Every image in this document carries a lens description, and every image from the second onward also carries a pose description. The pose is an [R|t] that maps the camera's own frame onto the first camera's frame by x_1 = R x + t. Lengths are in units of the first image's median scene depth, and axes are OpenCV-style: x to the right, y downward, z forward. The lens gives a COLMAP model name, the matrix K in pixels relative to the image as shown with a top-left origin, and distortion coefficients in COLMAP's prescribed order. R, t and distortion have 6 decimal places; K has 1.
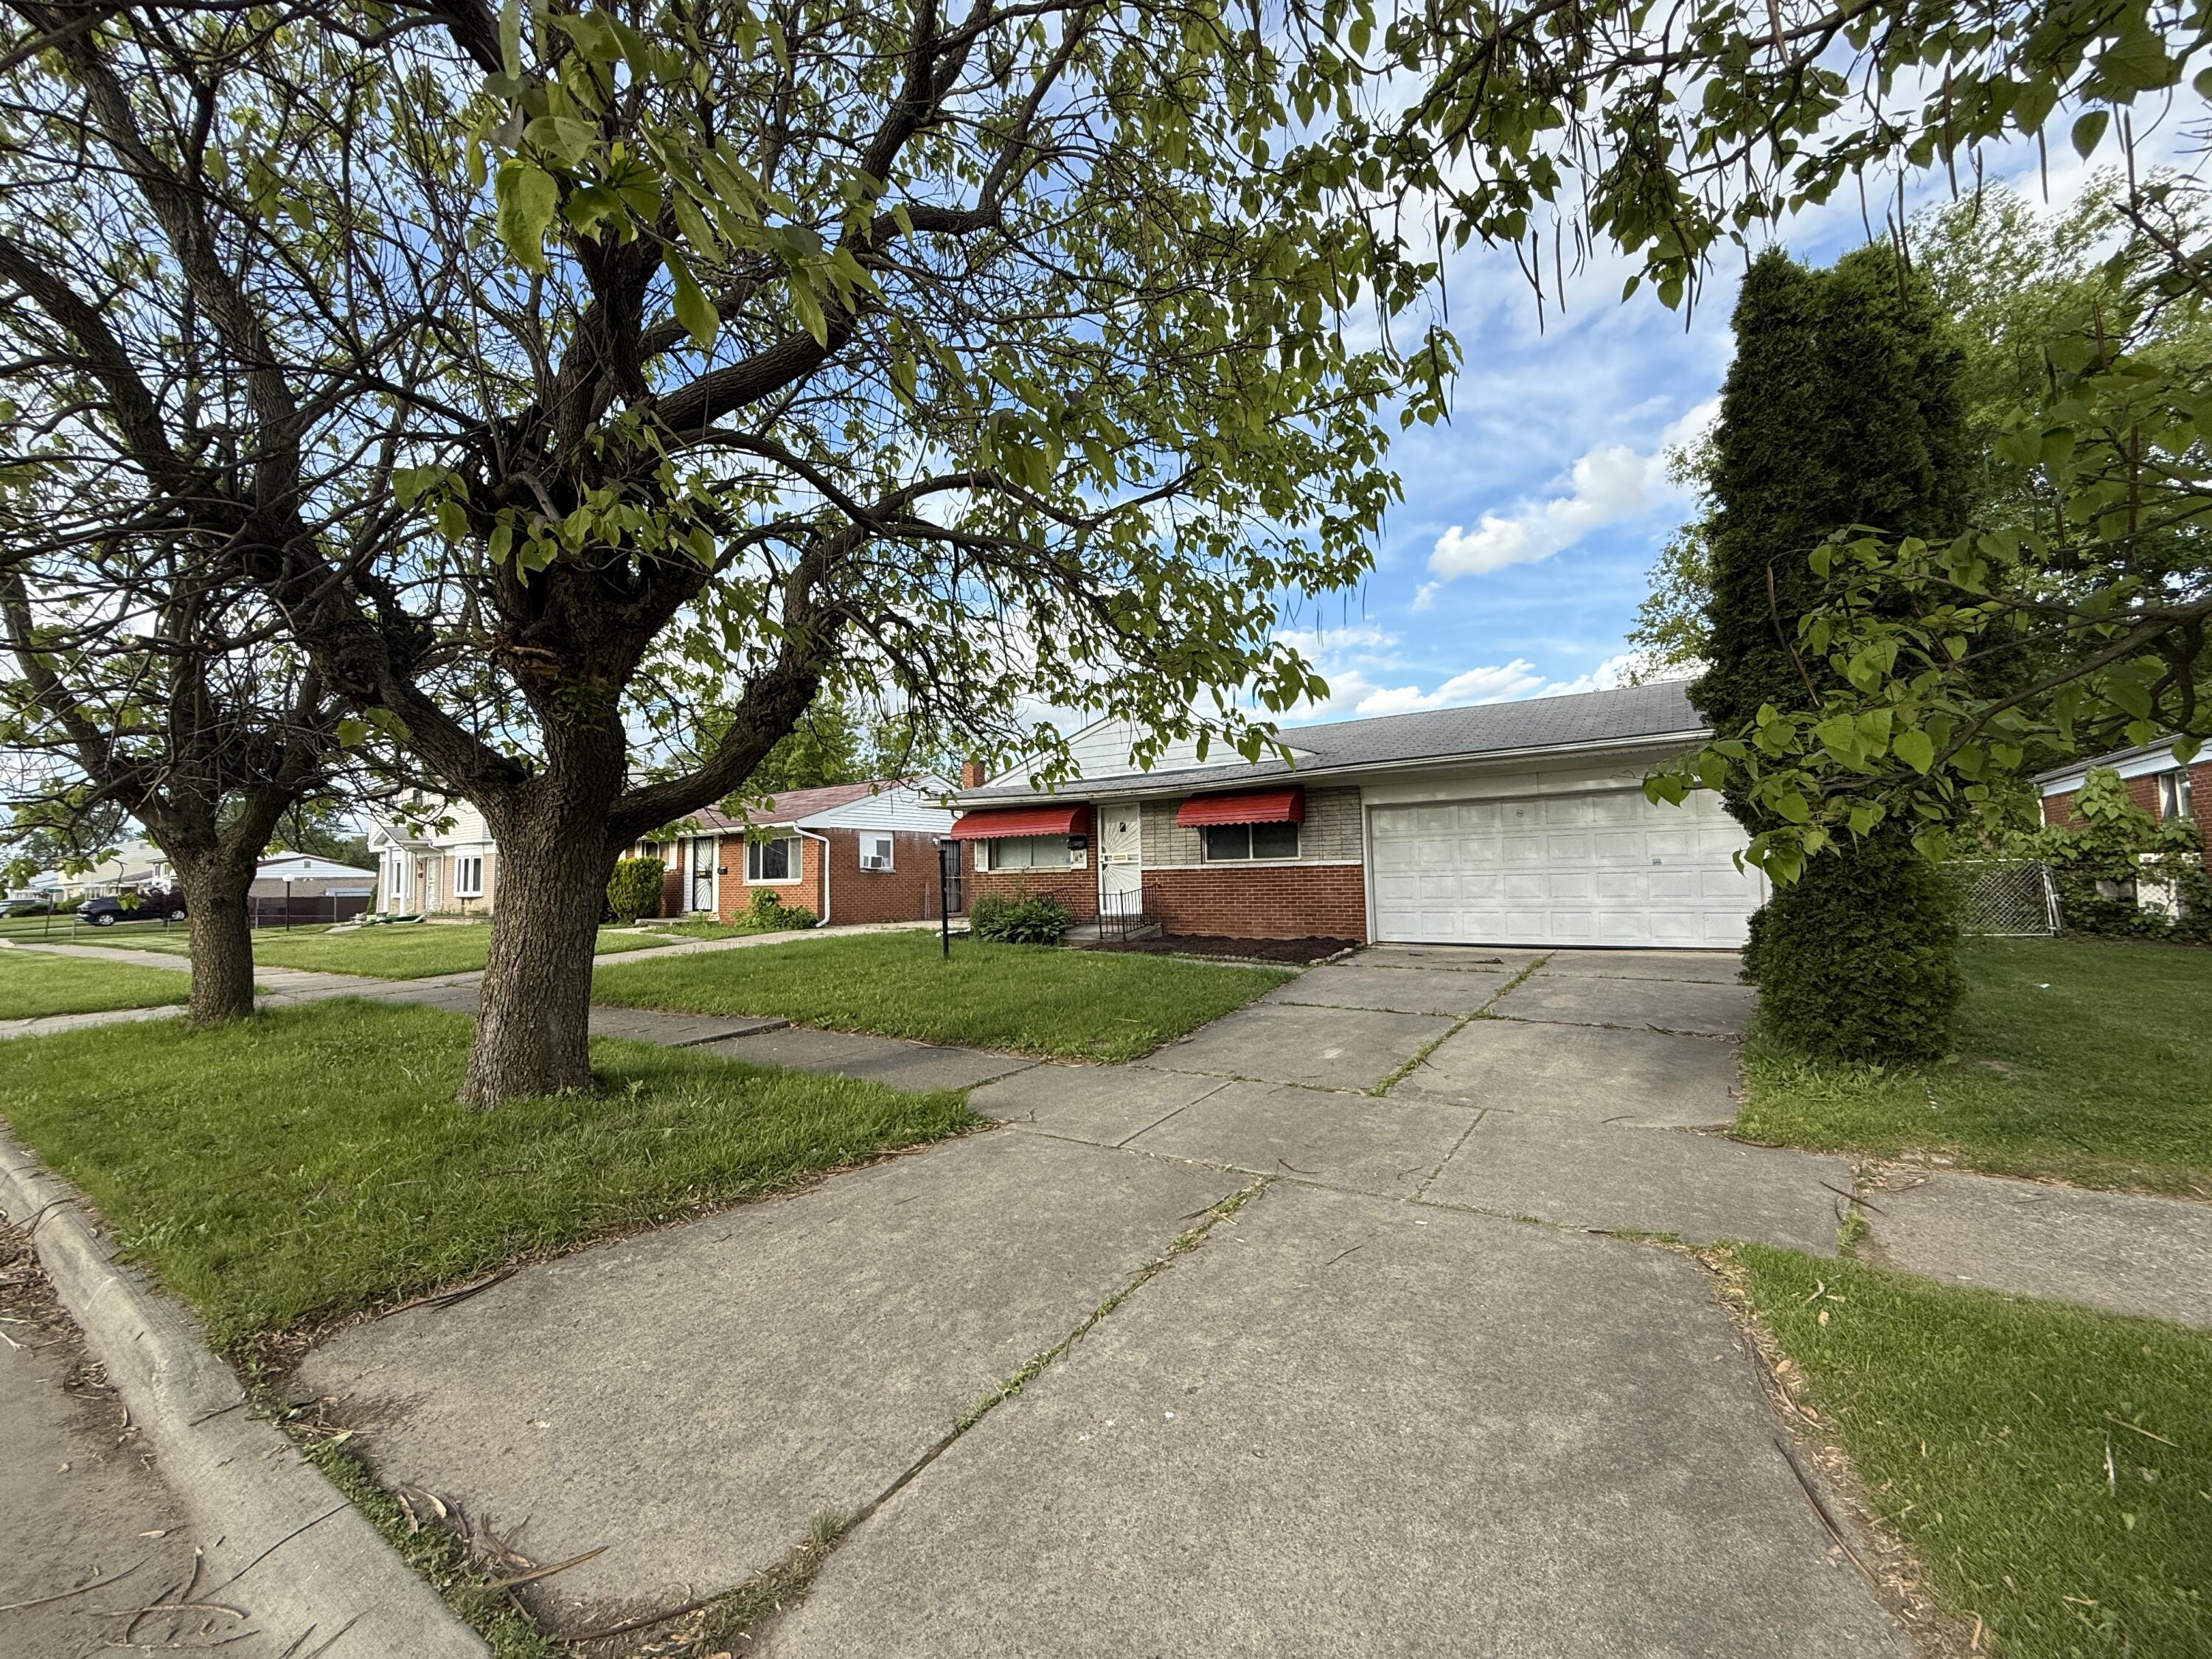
lens RADIAL K [[881.7, 0, 1100.0], [0, 881.7, 827.0], [0, 0, 1]] dist [0.002912, -0.000609]
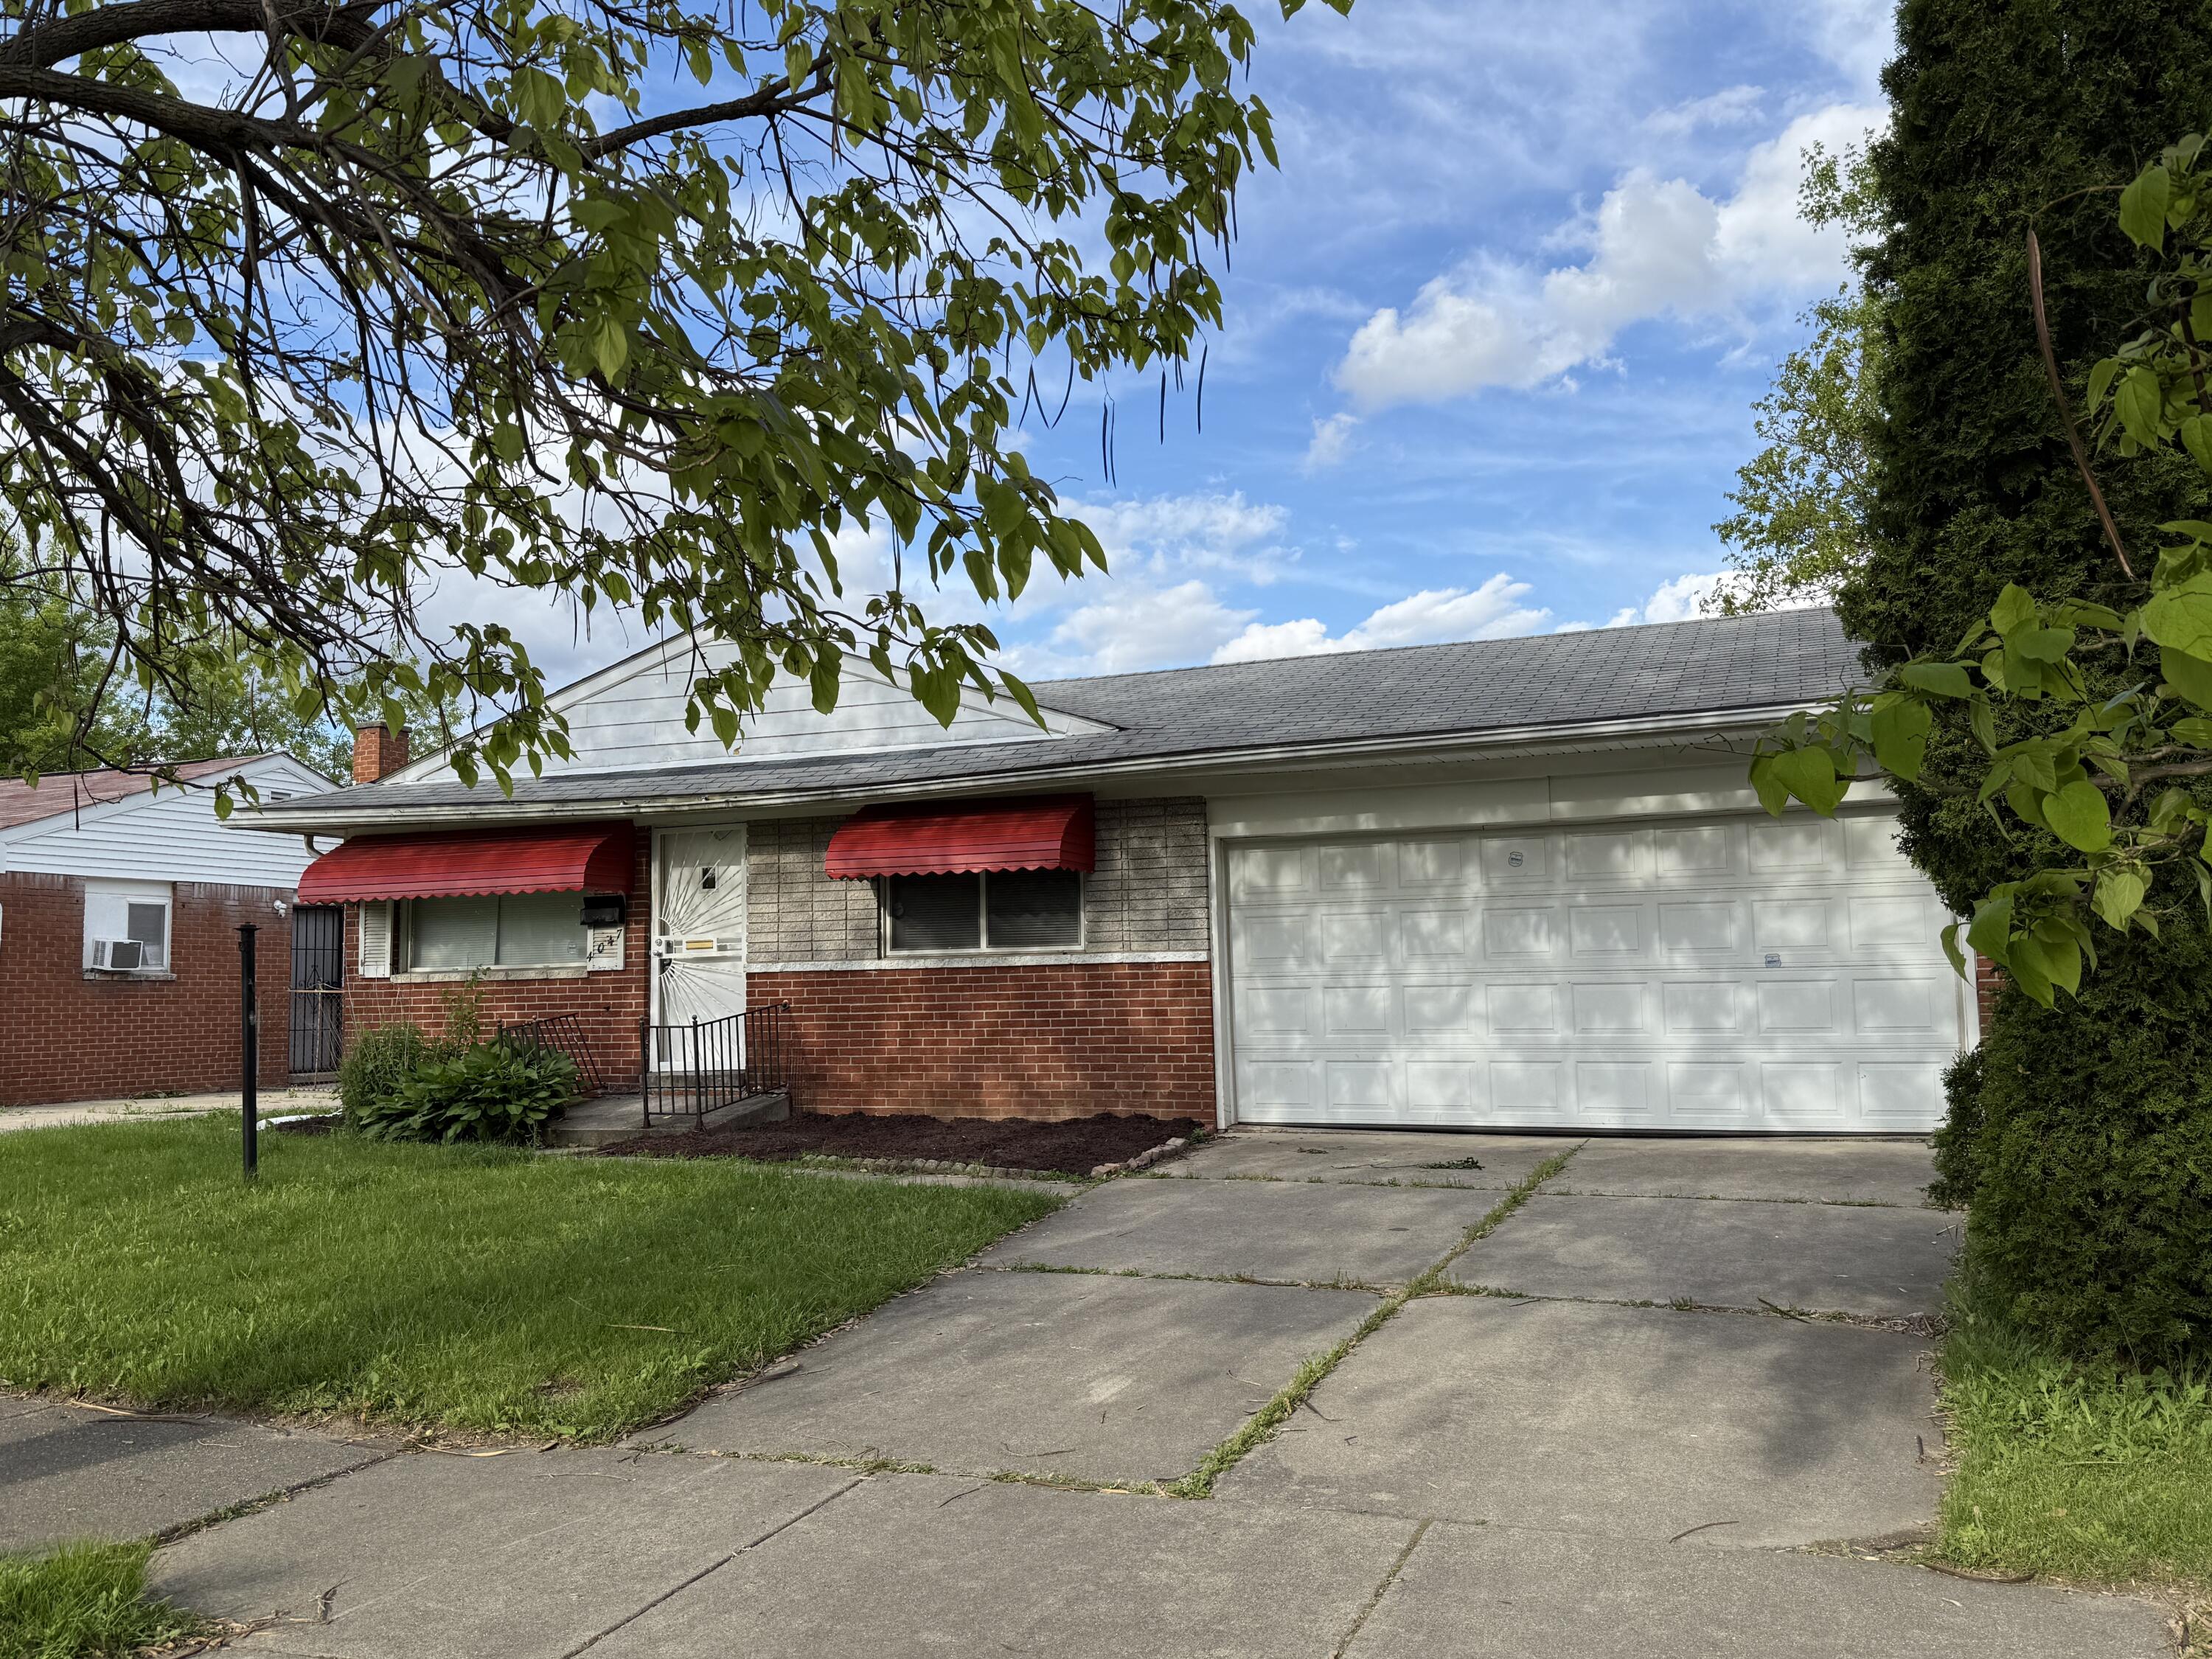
lens RADIAL K [[1807.0, 0, 1088.1], [0, 1807.0, 823.8], [0, 0, 1]] dist [0.129496, -0.204377]
pose [[0.978415, 0.019870, 0.205694, 0.042537], [-0.012839, 0.999289, -0.035460, 0.005387], [-0.206252, 0.032054, 0.977974, 0.072285]]
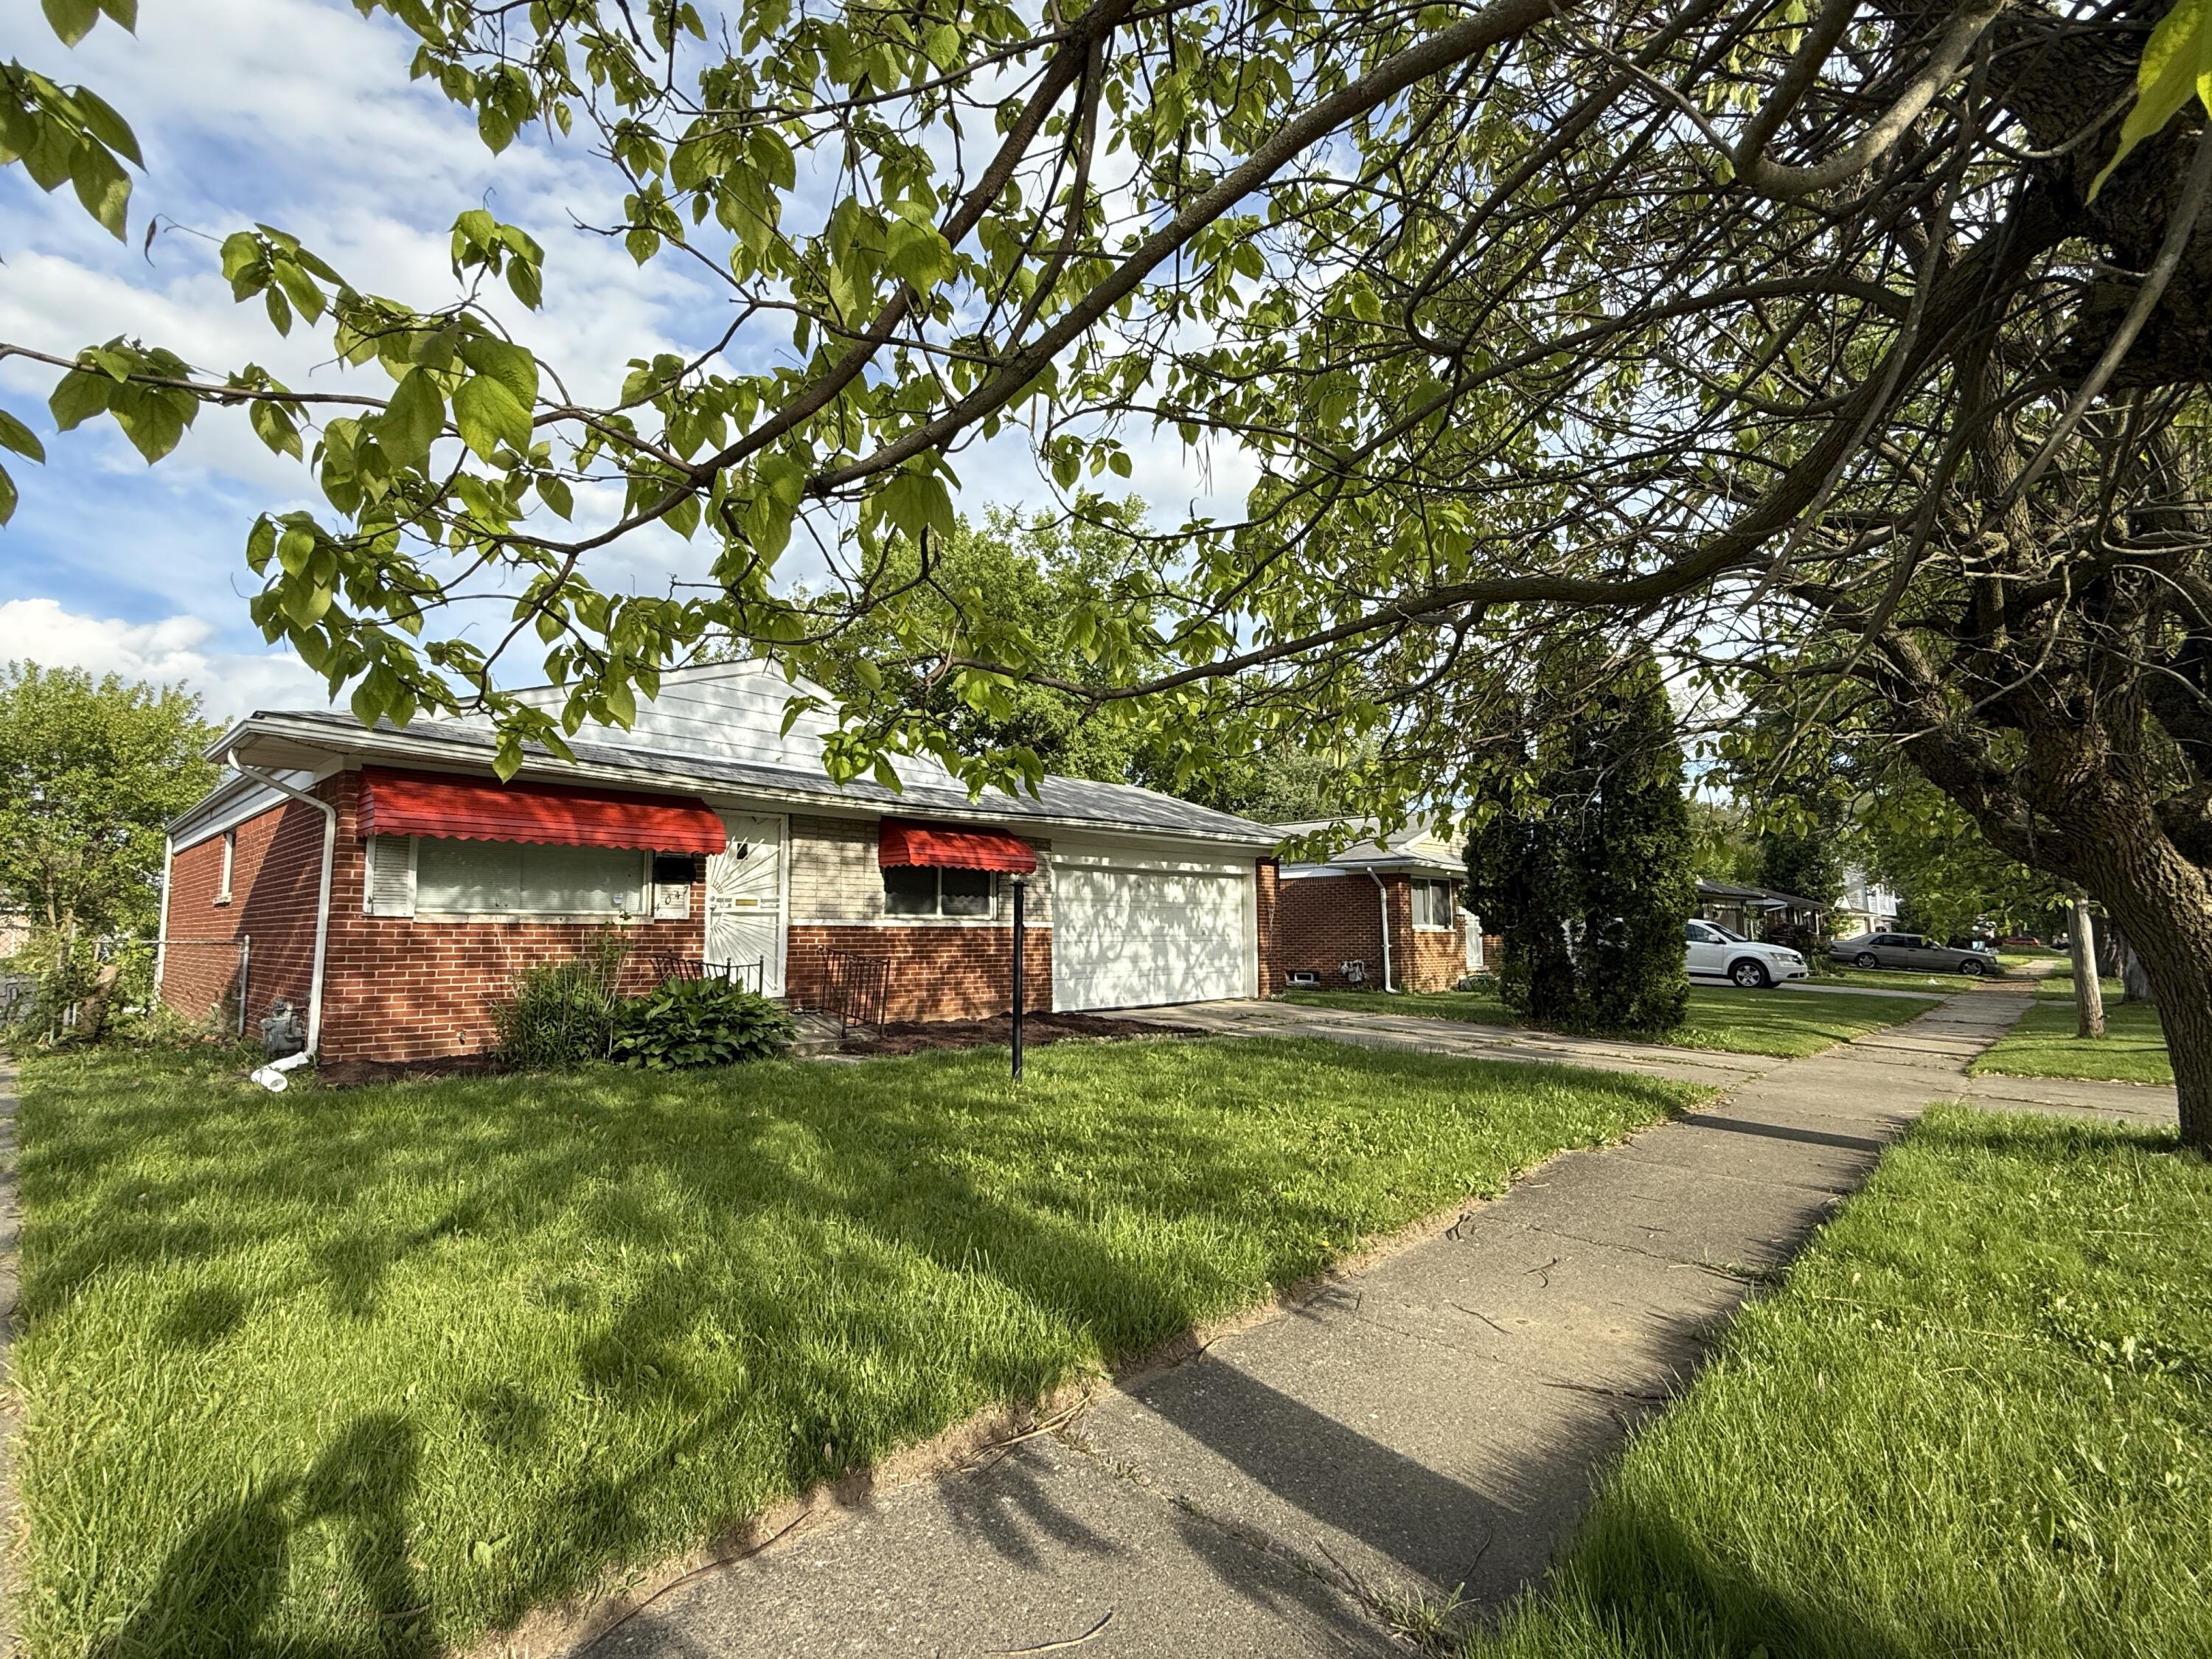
lens RADIAL K [[1054.9, 0, 1106.0], [0, 1054.9, 829.5], [0, 0, 1]] dist [0.002149, 0.000248]
pose [[0.160970, 0.130309, 0.978319, -1.095507], [-0.047871, 0.991110, -0.124137, 0.107453], [-0.985798, -0.026850, 0.165777, 1.115495]]
